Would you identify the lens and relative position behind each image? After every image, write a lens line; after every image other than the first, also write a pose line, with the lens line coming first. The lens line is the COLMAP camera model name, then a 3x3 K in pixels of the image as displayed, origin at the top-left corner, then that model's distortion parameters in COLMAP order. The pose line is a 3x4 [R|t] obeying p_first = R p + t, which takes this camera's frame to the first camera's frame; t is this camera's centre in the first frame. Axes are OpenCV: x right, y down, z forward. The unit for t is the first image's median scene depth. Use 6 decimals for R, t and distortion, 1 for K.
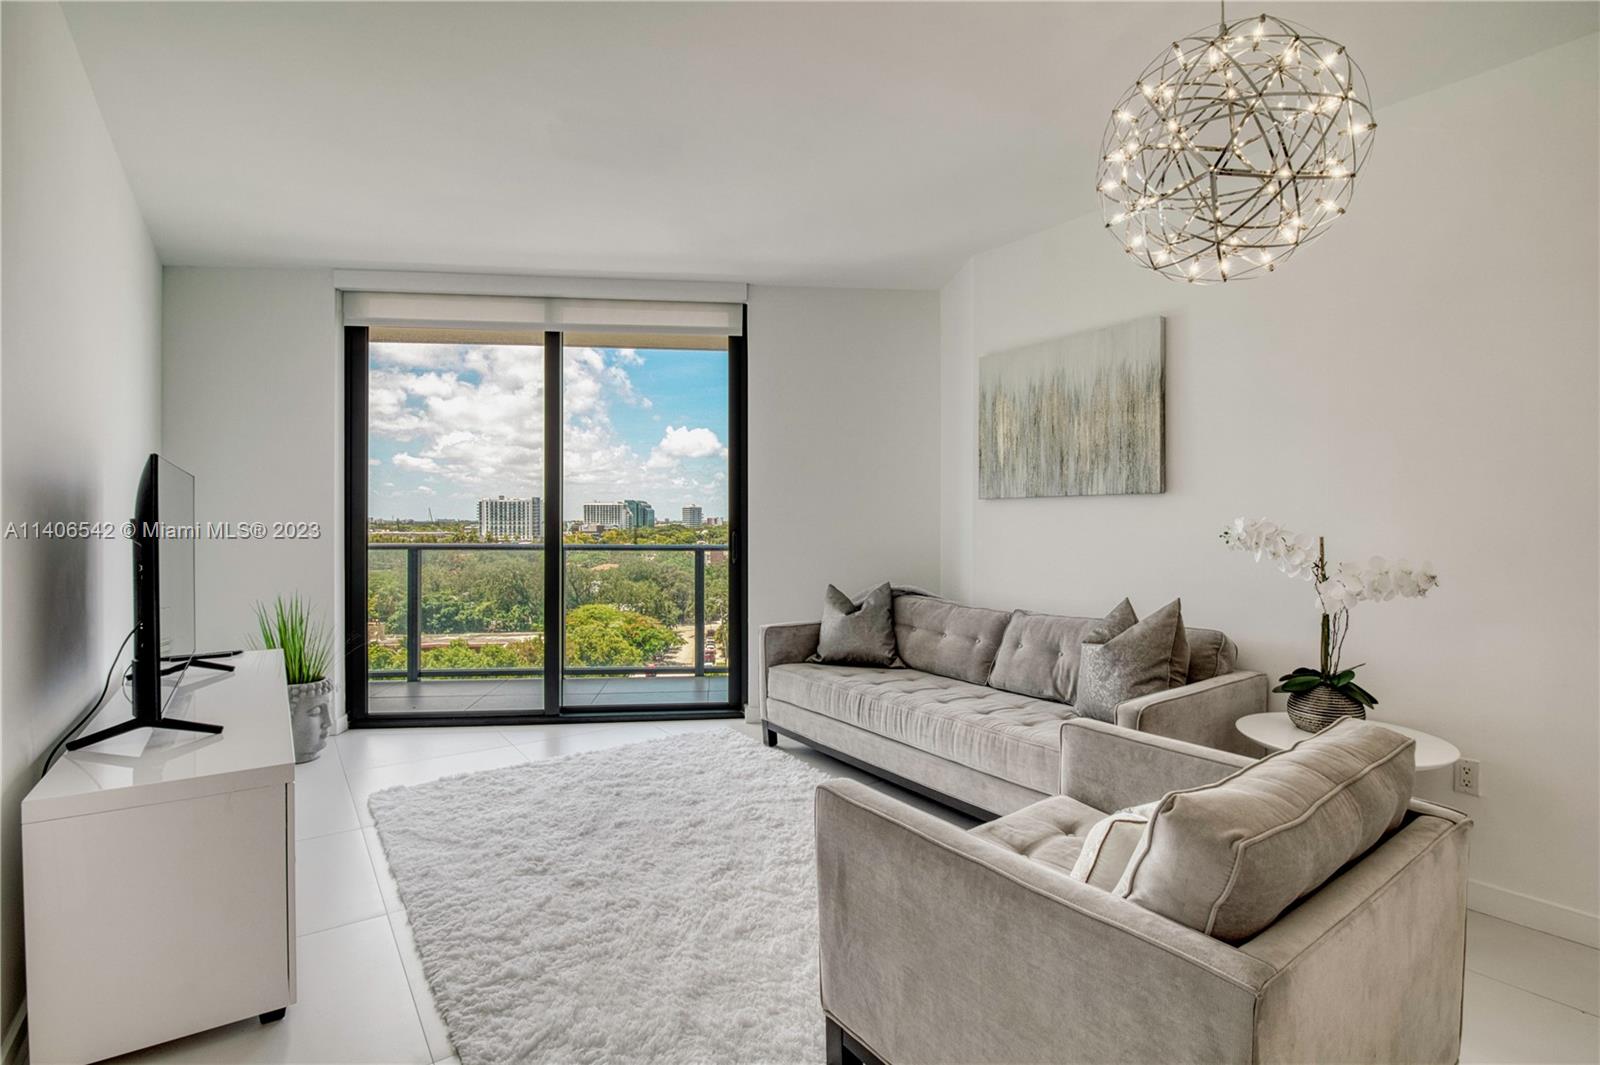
lens RADIAL K [[745.5, 0, 797.1], [0, 745.5, 525.6], [0, 0, 1]] dist [0.000123, -0.000251]
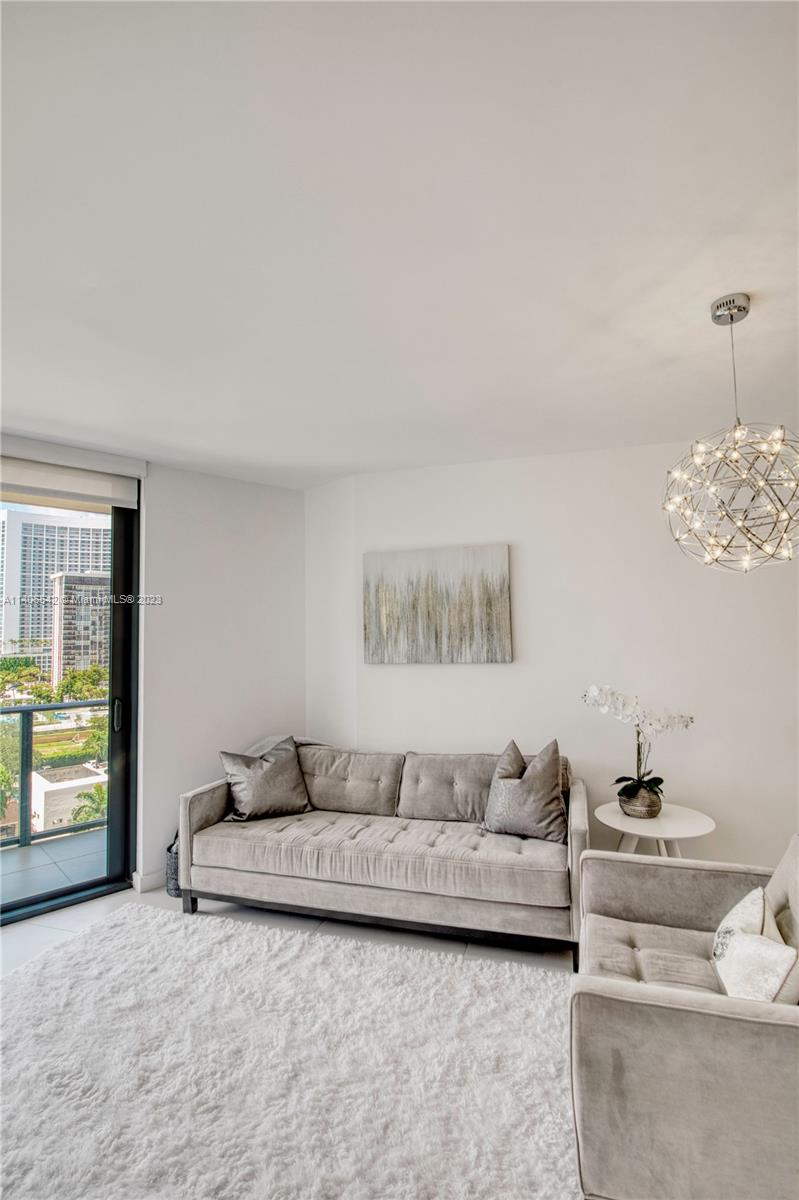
lens RADIAL K [[563.8, 0, 402.3], [0, 563.8, 602.9], [0, 0, 1]] dist [0.002525, -0.013671]
pose [[0.797458, 0.015490, 0.603176, -0.297264], [0.025579, 0.997904, -0.059445, -0.082570], [-0.602832, 0.062834, 0.795390, 0.190704]]
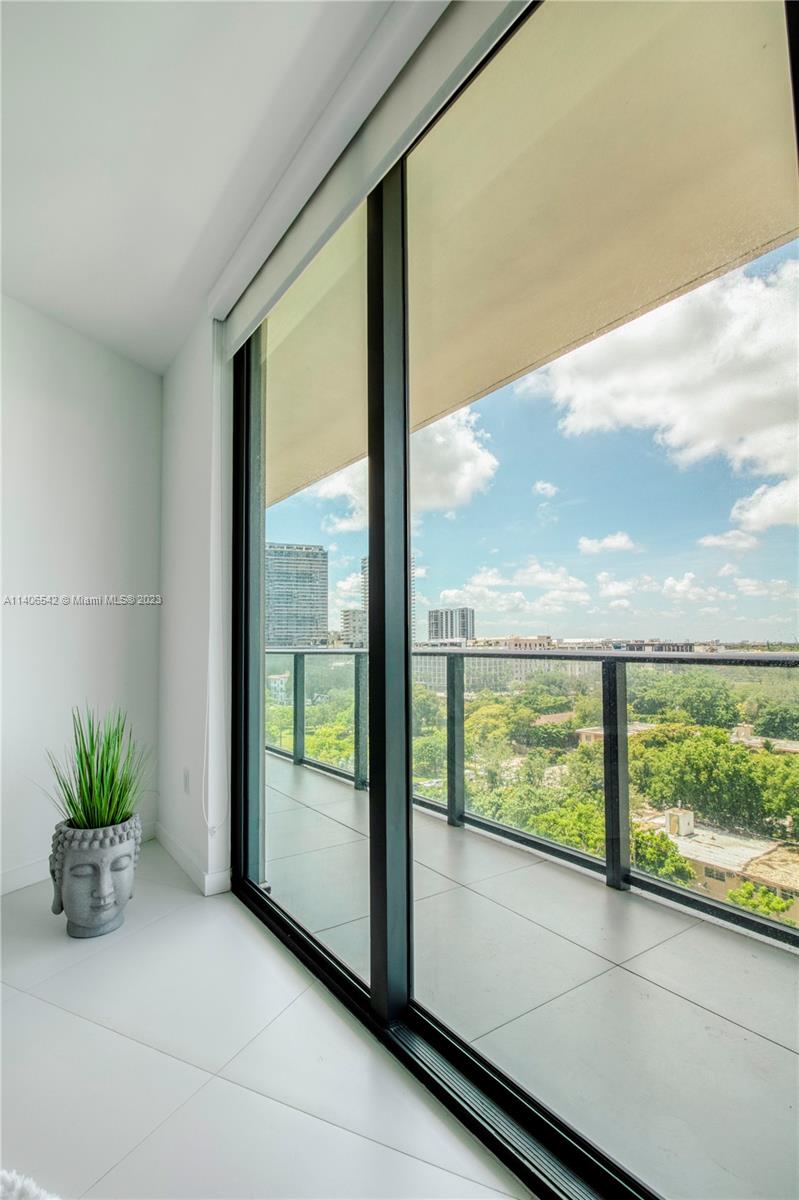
lens RADIAL K [[578.8, 0, 389.3], [0, 578.8, 619.3], [0, 0, 1]] dist [0.000276, -0.013363]
pose [[0.477258, -0.042940, -0.877714, -0.005749], [0.001661, 0.998848, -0.047963, 0.033241], [0.878762, 0.021433, 0.476779, 0.977483]]
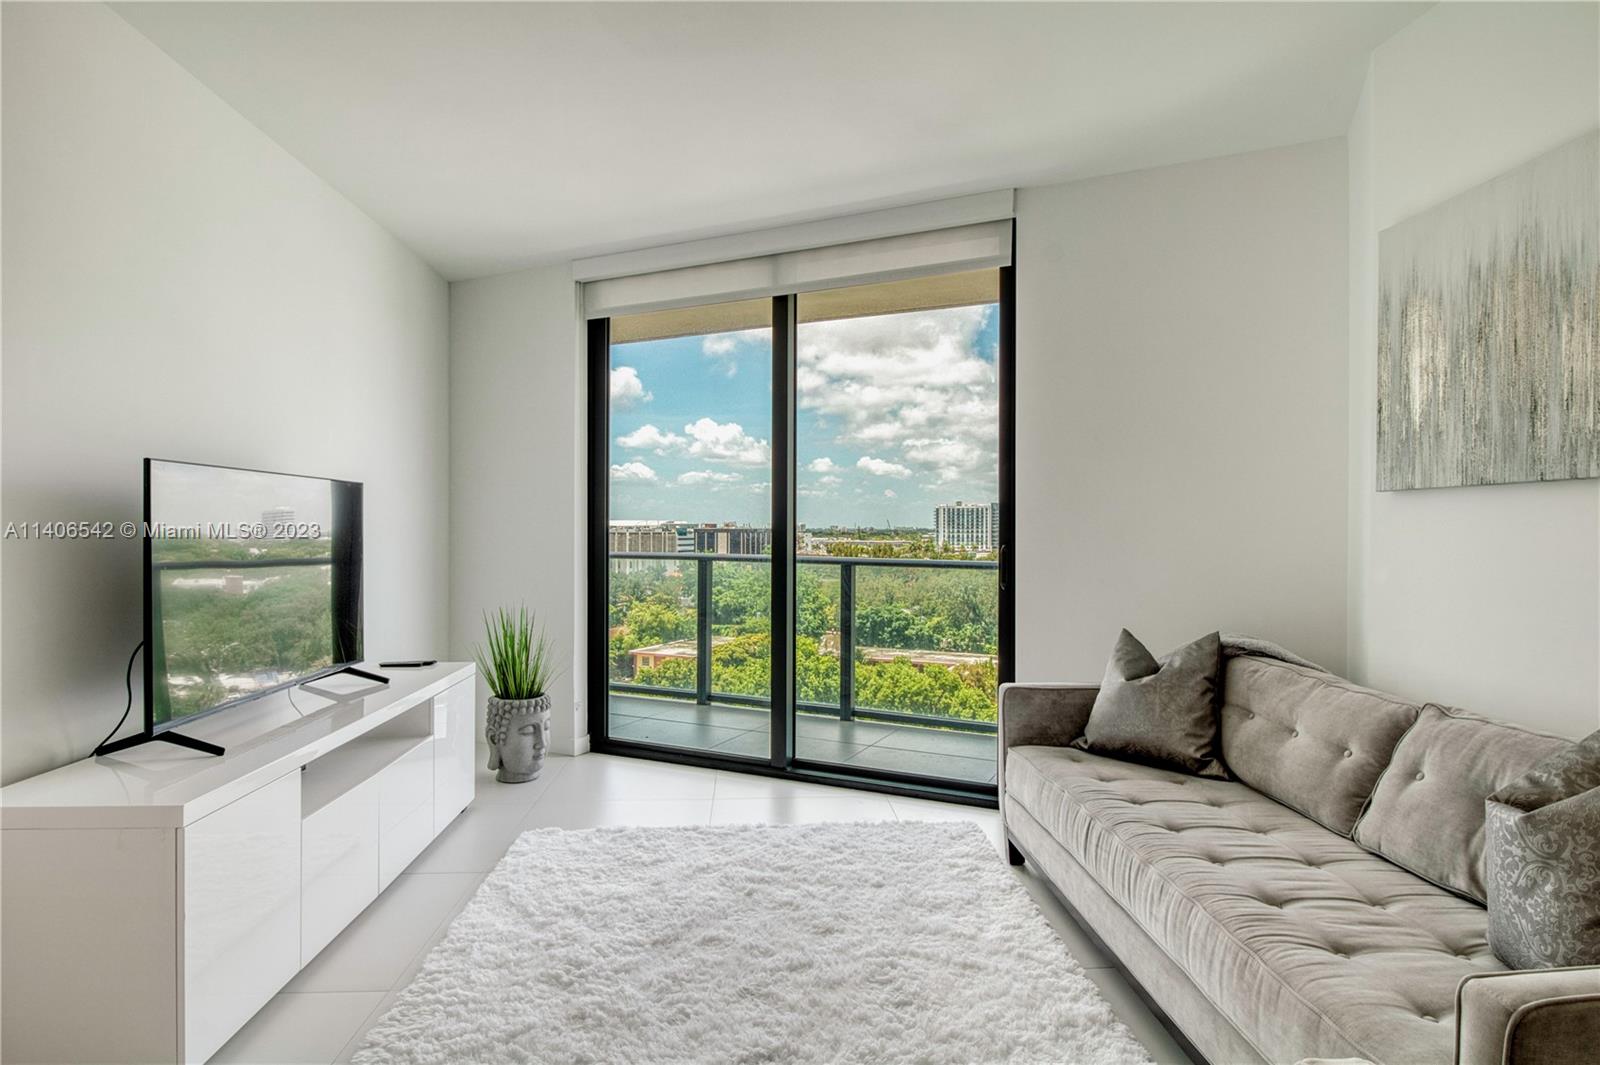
lens RADIAL K [[866.0, 0, 809.8], [0, 866.0, 536.6], [0, 0, 1]] dist [0.004395, -0.010772]
pose [[0.852848, 0.007228, -0.522110, 0.226875], [-0.006253, 0.999974, 0.003630, -0.002236], [0.522122, 0.000169, 0.852871, 0.248059]]
